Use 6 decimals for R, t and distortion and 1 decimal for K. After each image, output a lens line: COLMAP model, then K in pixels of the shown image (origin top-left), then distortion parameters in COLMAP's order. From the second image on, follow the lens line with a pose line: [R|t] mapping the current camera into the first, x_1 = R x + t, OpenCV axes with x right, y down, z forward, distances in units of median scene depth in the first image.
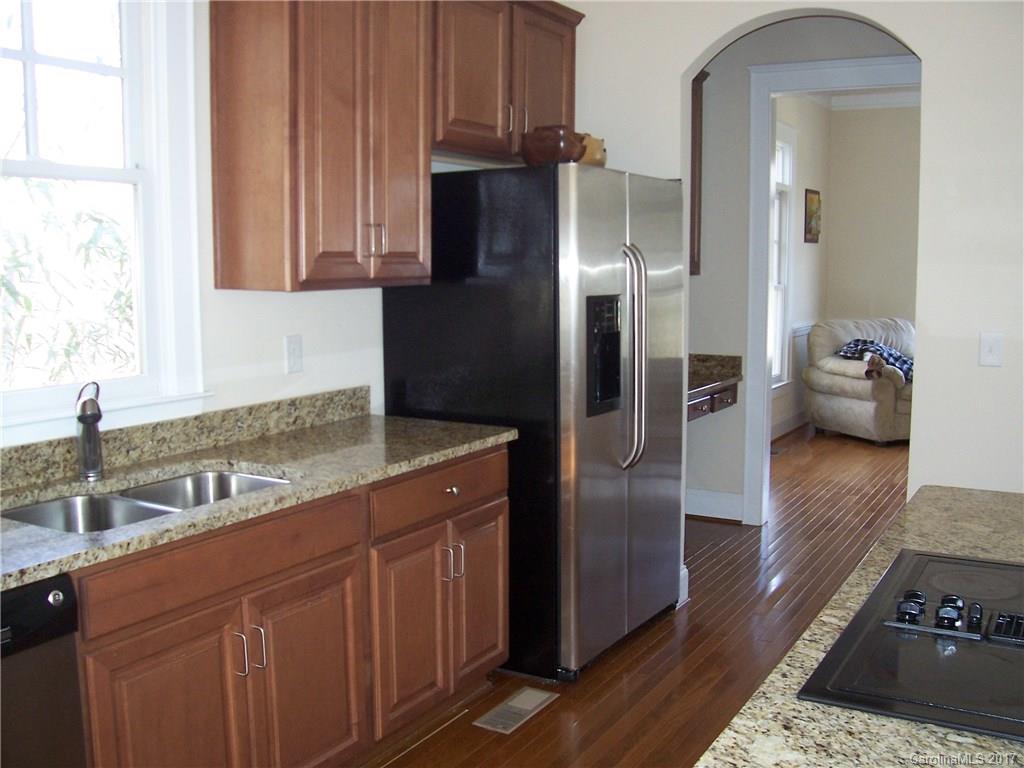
lens RADIAL K [[1028.7, 0, 512.0], [0, 1028.7, 384.0], [0, 0, 1]] dist [-0.191916, 0.185283]
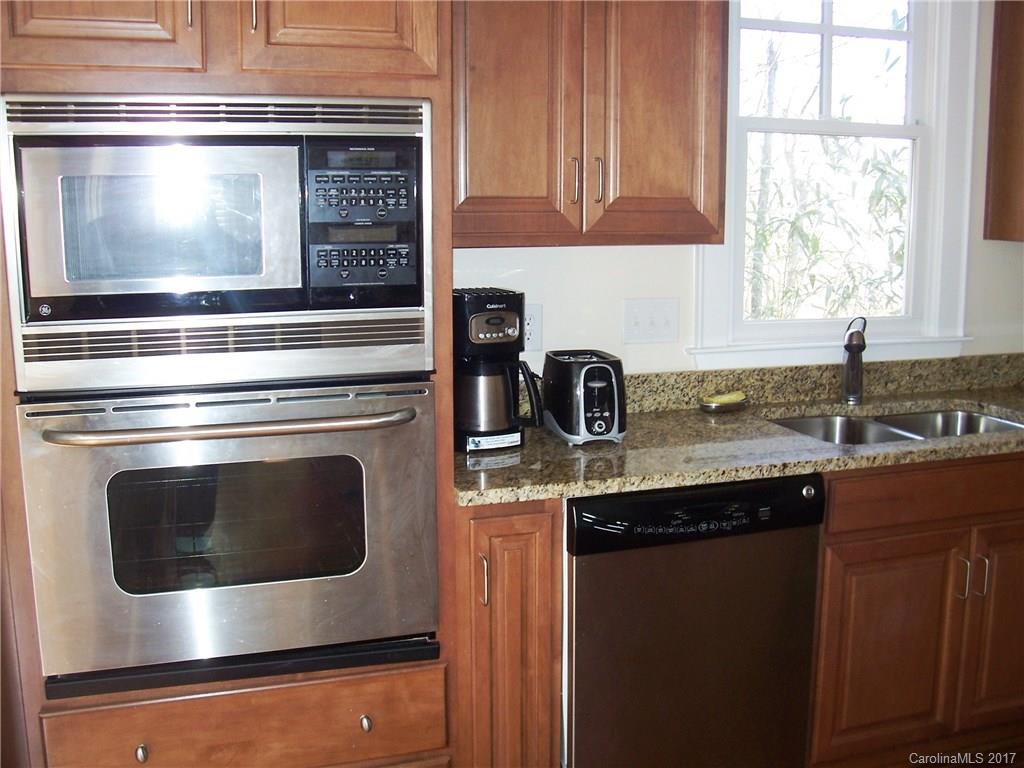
lens RADIAL K [[1028.7, 0, 512.0], [0, 1028.7, 384.0], [0, 0, 1]] dist [-0.191916, 0.185283]
pose [[0.738584, 0.111716, -0.664841, 0.053256], [-0.078272, 0.993715, 0.080024, 0.013016], [0.669602, -0.007066, 0.742686, -0.107288]]
